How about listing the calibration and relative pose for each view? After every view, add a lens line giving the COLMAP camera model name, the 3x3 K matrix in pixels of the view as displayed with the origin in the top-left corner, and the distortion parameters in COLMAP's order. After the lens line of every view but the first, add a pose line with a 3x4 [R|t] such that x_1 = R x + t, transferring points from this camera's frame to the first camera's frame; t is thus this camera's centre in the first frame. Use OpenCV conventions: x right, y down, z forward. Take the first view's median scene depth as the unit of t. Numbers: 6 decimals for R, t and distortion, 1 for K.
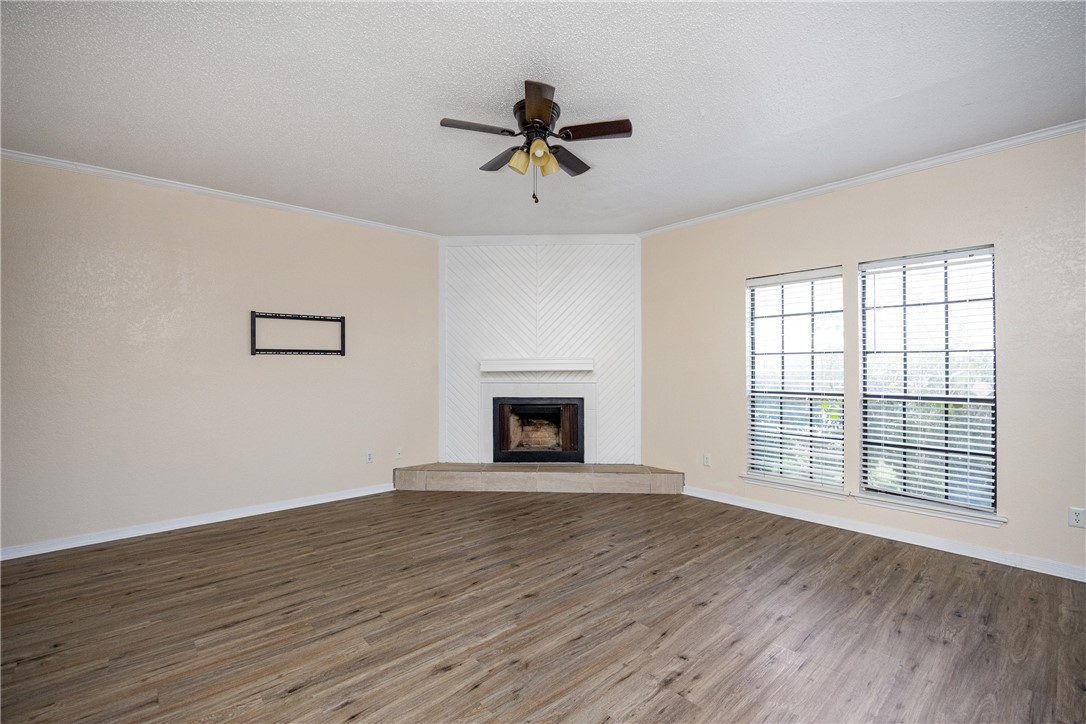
lens RADIAL K [[476.0, 0, 543.0], [0, 476.0, 362.0], [0, 0, 1]] dist [-0.017054, 0.000078]
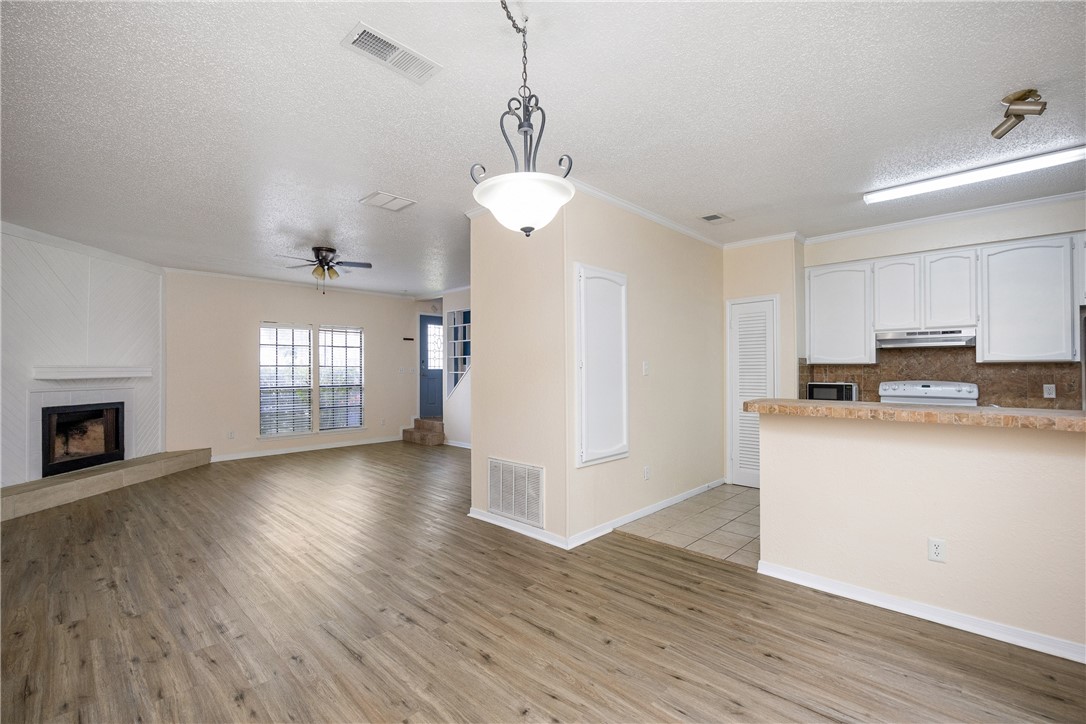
lens RADIAL K [[476.0, 0, 543.0], [0, 476.0, 362.0], [0, 0, 1]] dist [-0.017054, 0.000078]
pose [[-0.076796, 0.021054, 0.996825, -1.776347], [-0.001302, 0.999774, -0.021217, 0.005281], [-0.997046, -0.002927, -0.076751, 0.161013]]
